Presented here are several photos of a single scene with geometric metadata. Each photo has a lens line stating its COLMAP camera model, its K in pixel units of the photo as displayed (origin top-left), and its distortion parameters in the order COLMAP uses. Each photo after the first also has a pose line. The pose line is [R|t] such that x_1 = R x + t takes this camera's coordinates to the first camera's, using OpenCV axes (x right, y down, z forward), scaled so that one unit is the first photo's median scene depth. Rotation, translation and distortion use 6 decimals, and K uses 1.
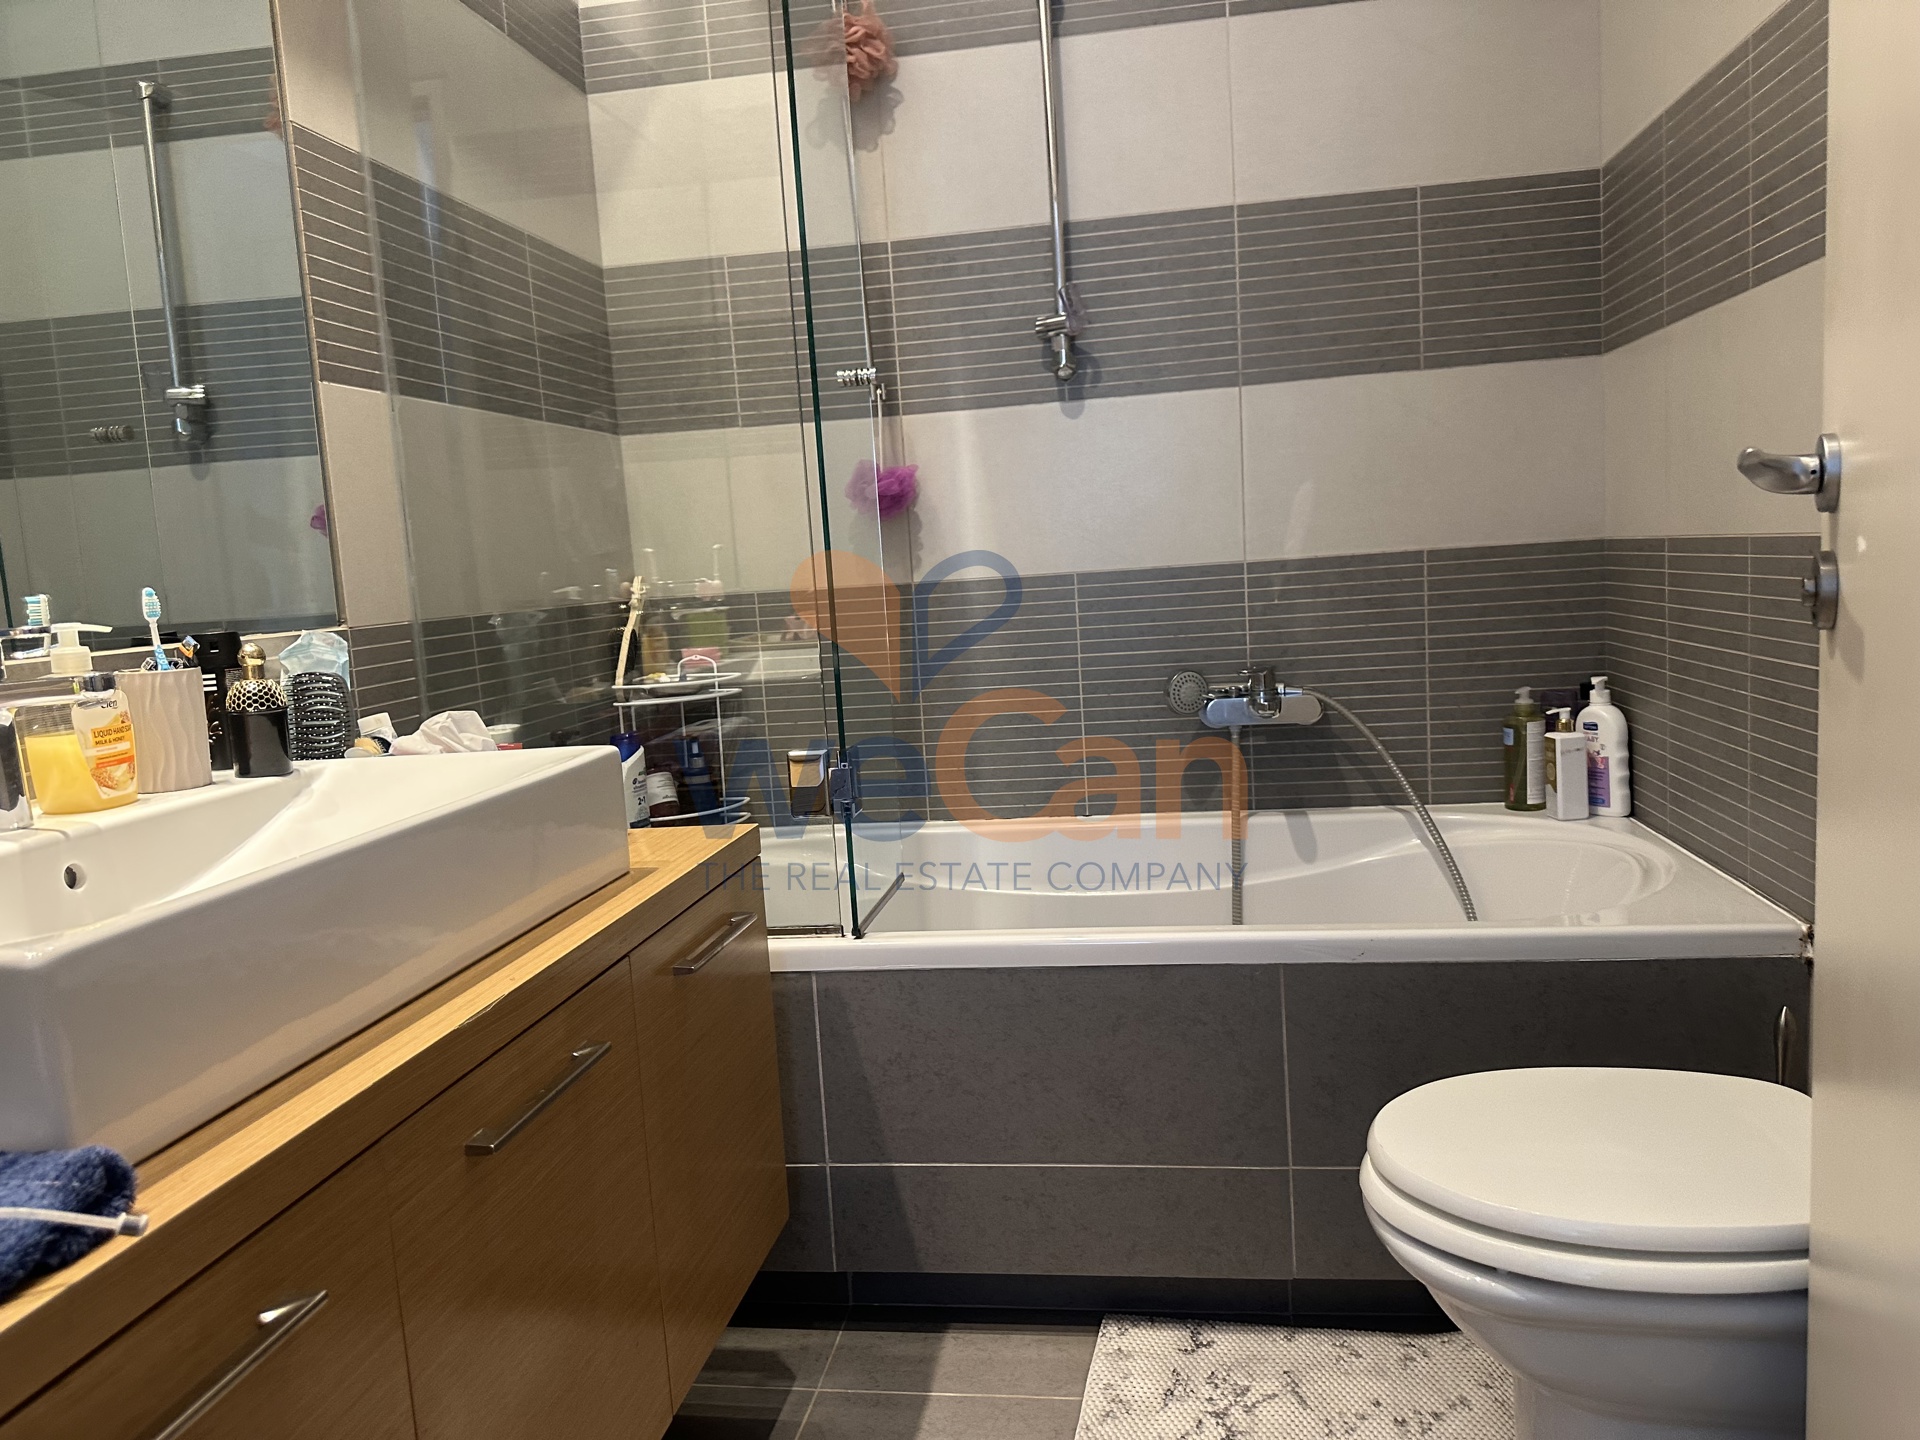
lens RADIAL K [[1364.1, 0, 975.1], [0, 1364.1, 726.6], [0, 0, 1]] dist [0.118165, -0.205407]
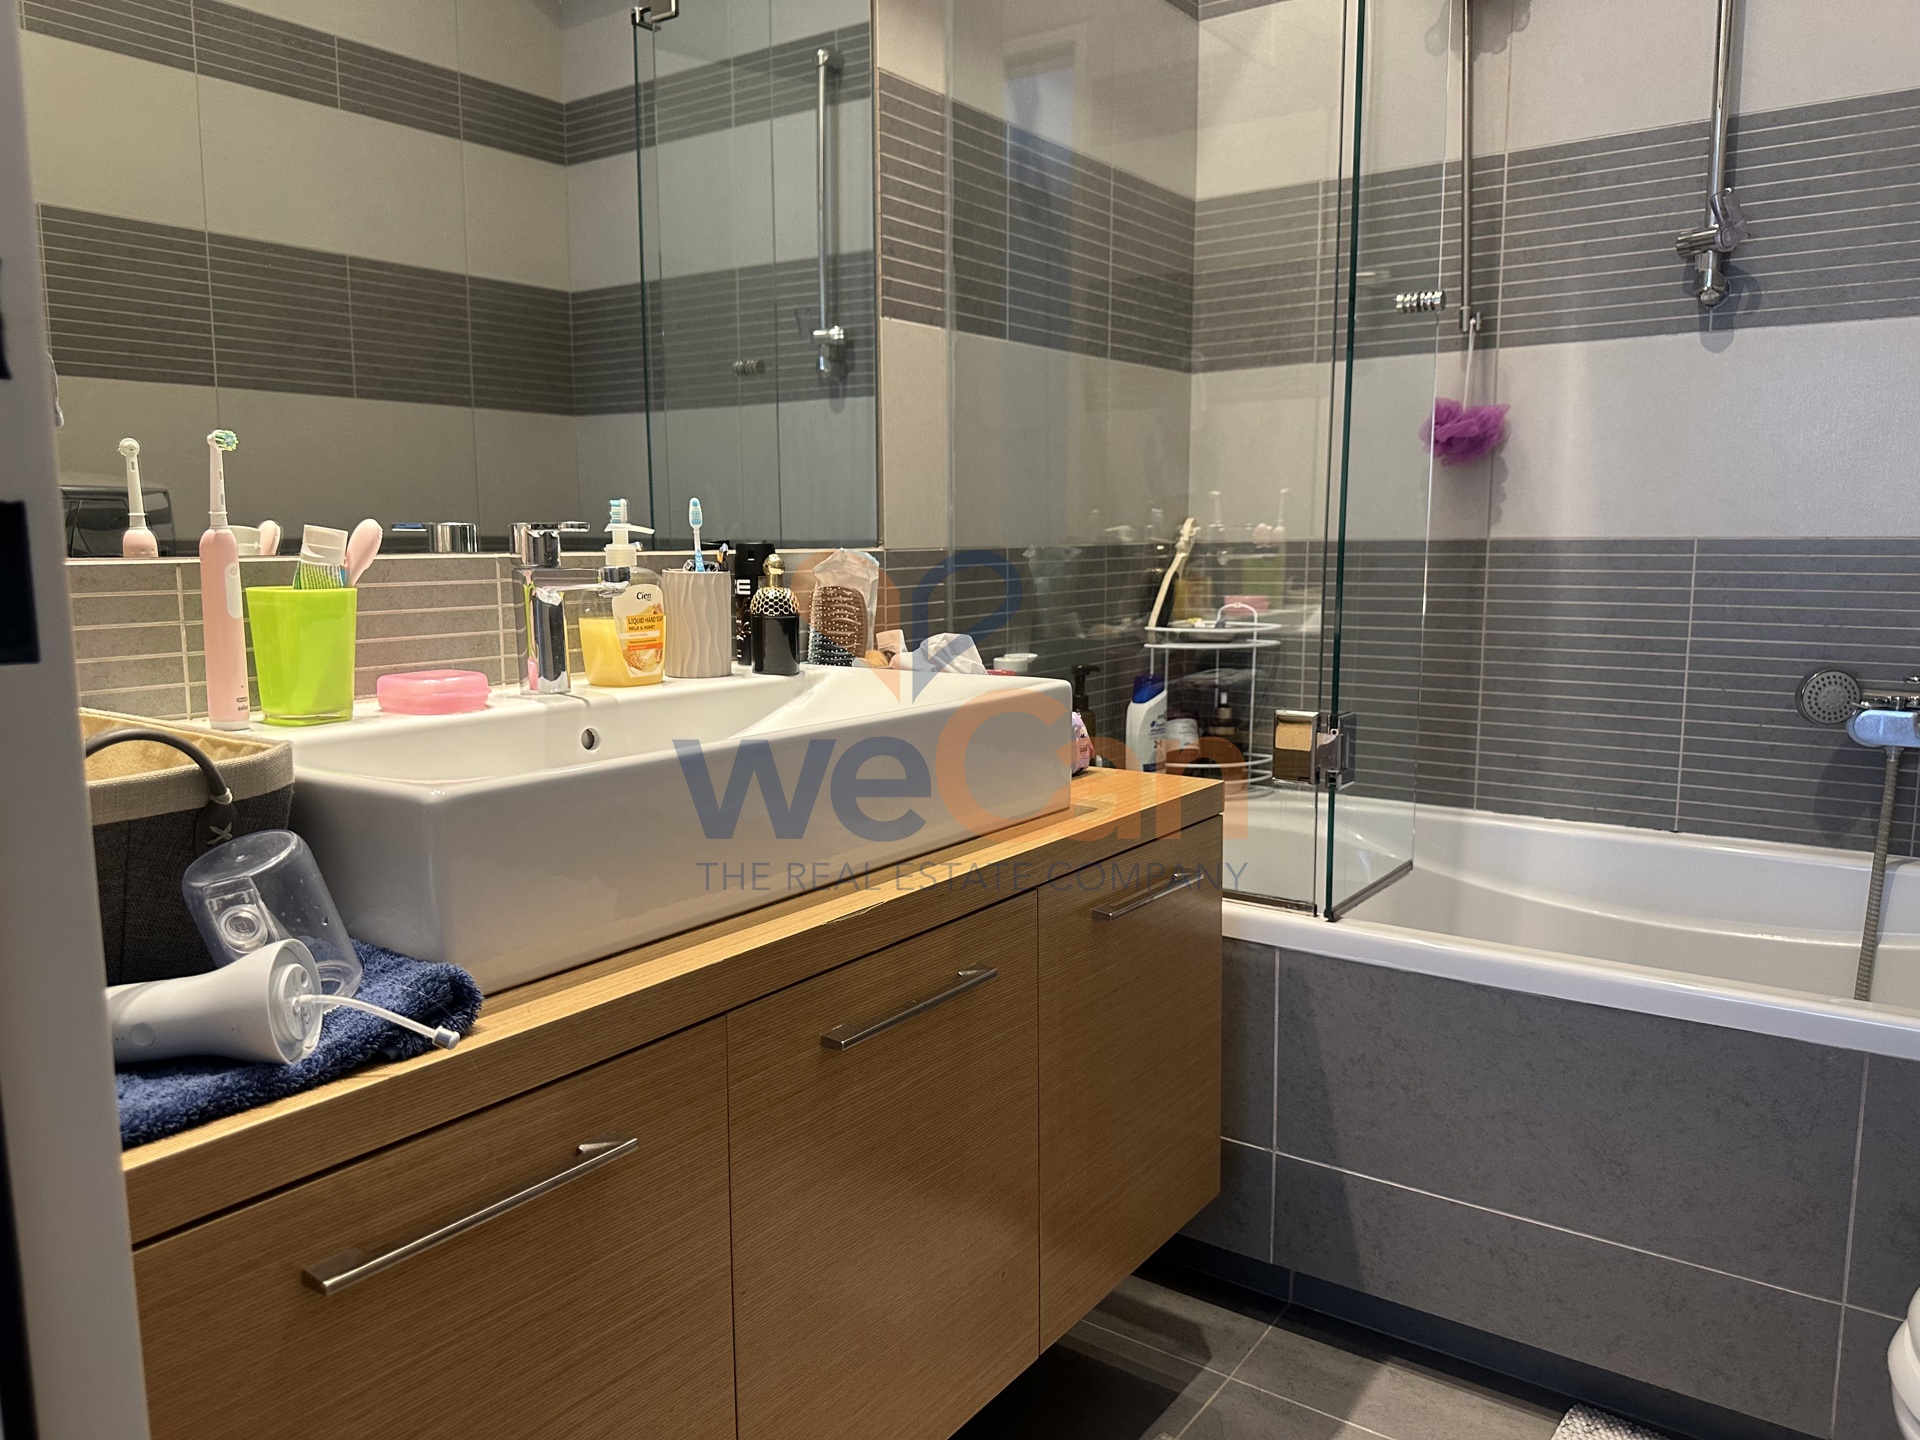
lens RADIAL K [[1382.2, 0, 944.9], [0, 1382.2, 726.0], [0, 0, 1]] dist [0.048765, -0.072549]
pose [[0.885693, 0.121163, -0.448183, 0.069557], [-0.105968, 0.992621, 0.058935, -0.001874], [0.452016, -0.004705, 0.891997, 0.045655]]
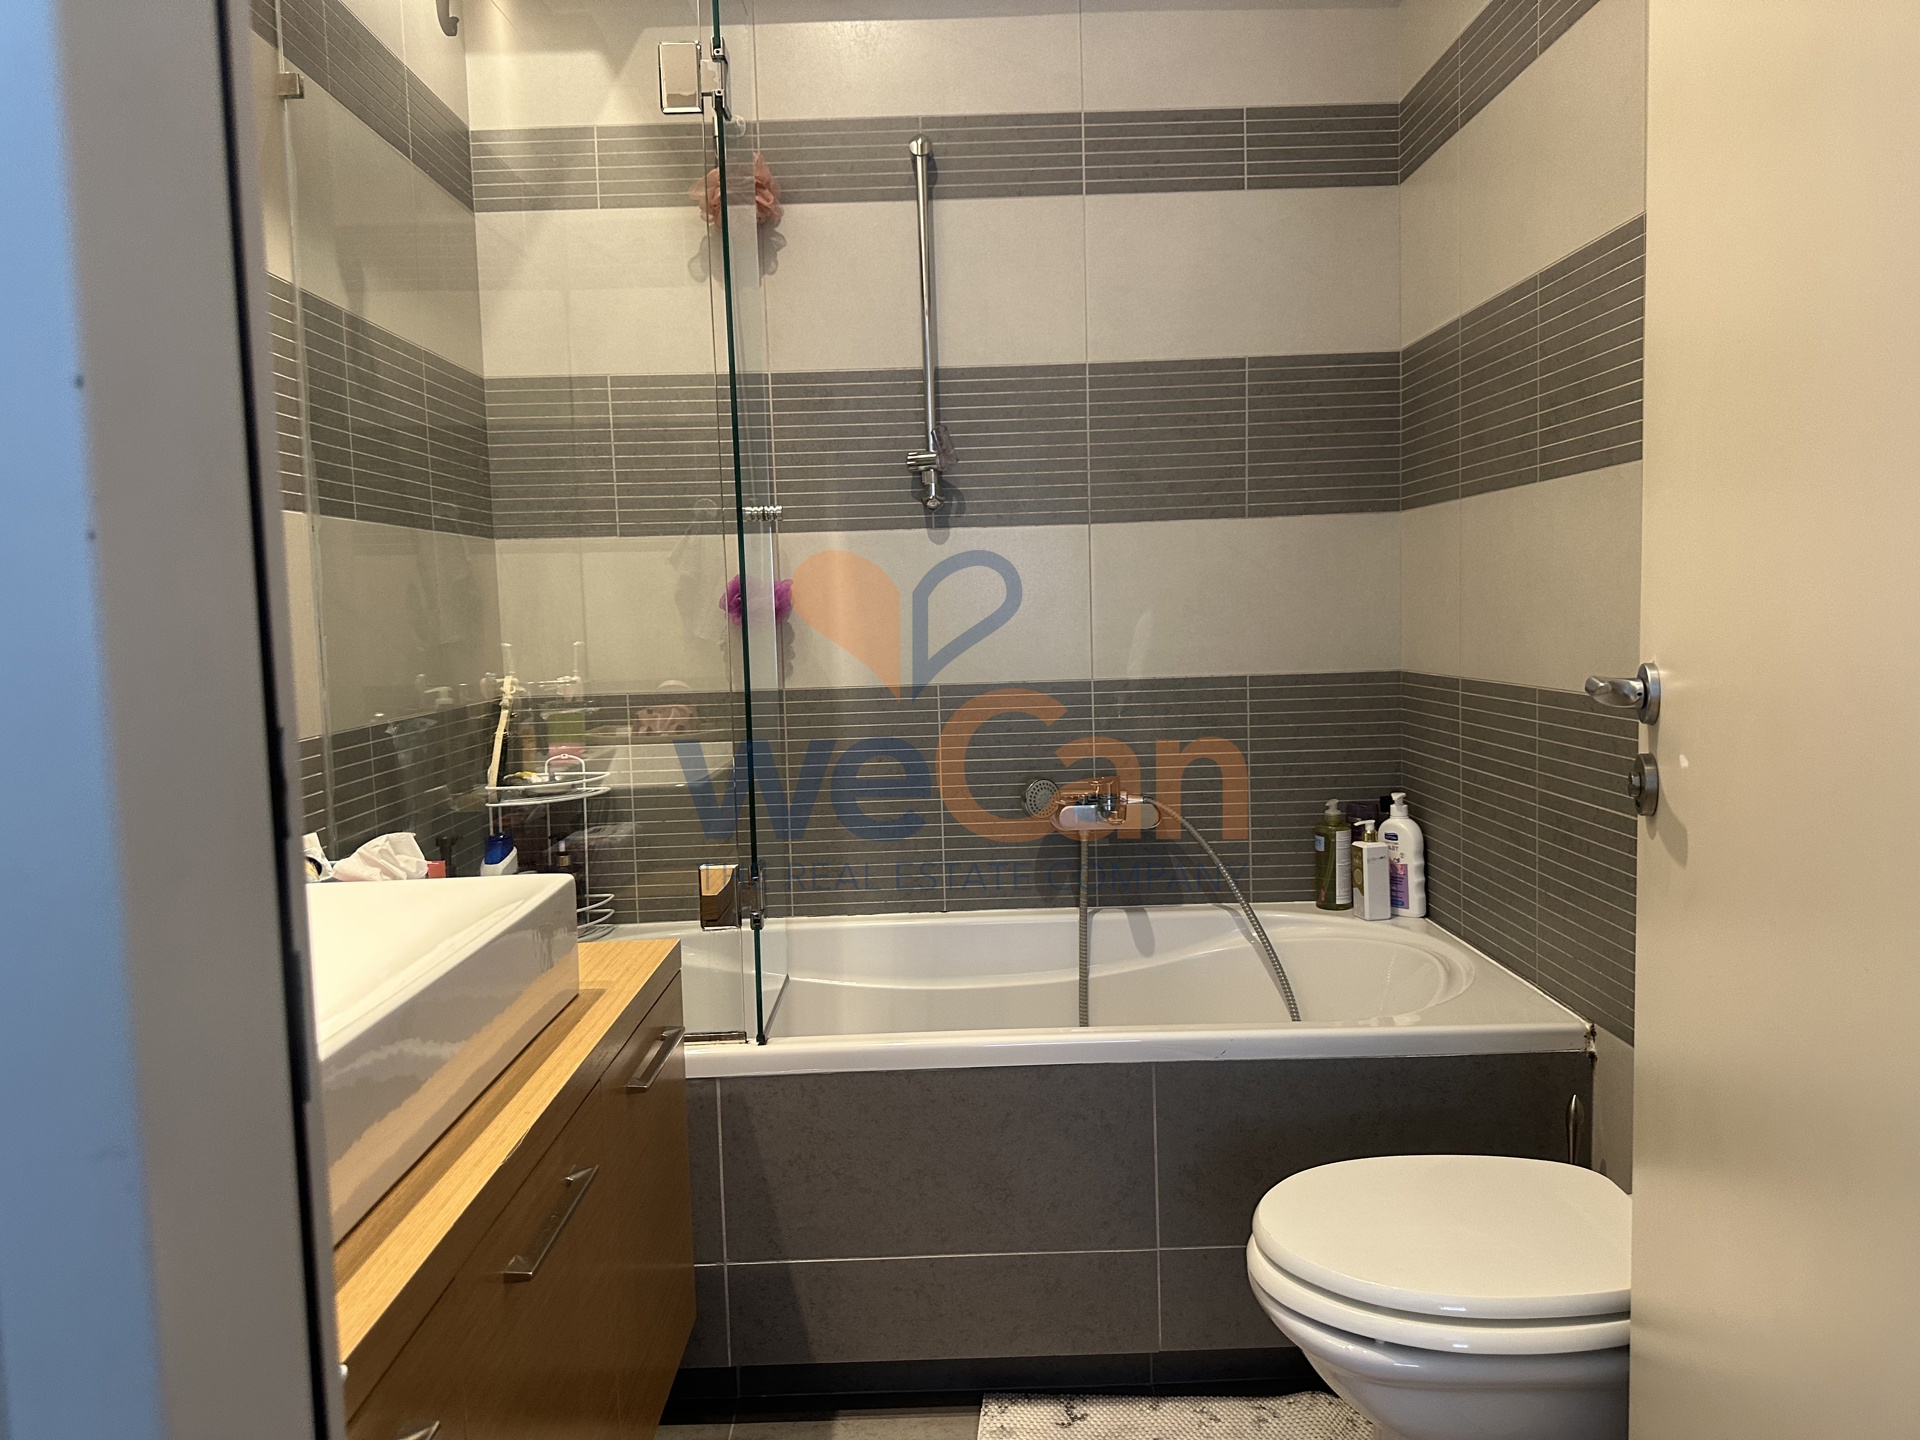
lens RADIAL K [[1357.7, 0, 957.9], [0, 1357.7, 723.7], [0, 0, 1]] dist [0.155789, -0.312412]
pose [[0.987609, 0.019757, 0.155688, -0.085907], [-0.012666, 0.998842, -0.046408, -0.036562], [-0.156424, 0.043861, 0.986716, -0.063213]]
